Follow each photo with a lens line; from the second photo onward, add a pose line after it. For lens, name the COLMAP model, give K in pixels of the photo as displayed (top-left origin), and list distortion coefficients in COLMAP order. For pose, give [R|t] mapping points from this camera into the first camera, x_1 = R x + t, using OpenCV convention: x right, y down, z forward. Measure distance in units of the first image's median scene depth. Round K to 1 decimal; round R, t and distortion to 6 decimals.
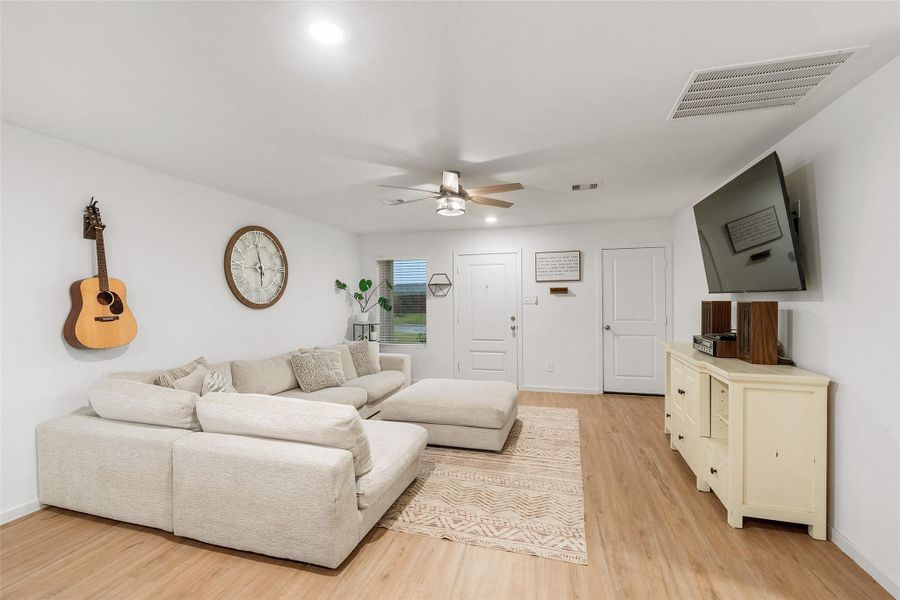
lens RADIAL K [[393.1, 0, 448.5], [0, 393.1, 295.4], [0, 0, 1]] dist [-0.001923, 0.000177]
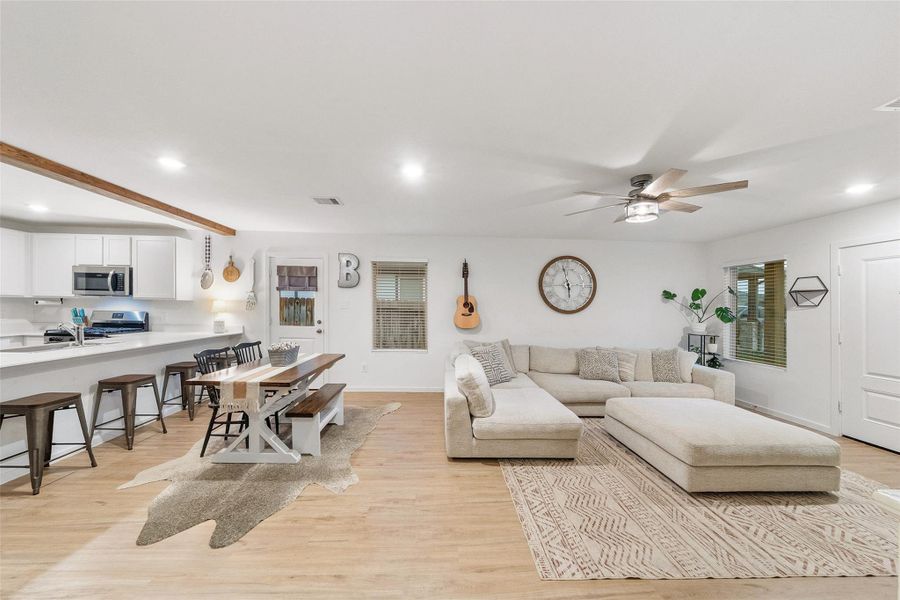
lens RADIAL K [[311.5, 0, 452.7], [0, 311.5, 306.8], [0, 0, 1]] dist [-0.003538, 0.000001]
pose [[0.327311, 0.009515, -0.944869, 0.581769], [-0.006508, 0.999948, 0.007815, 0.003470], [0.944894, 0.003591, 0.327356, 0.312121]]
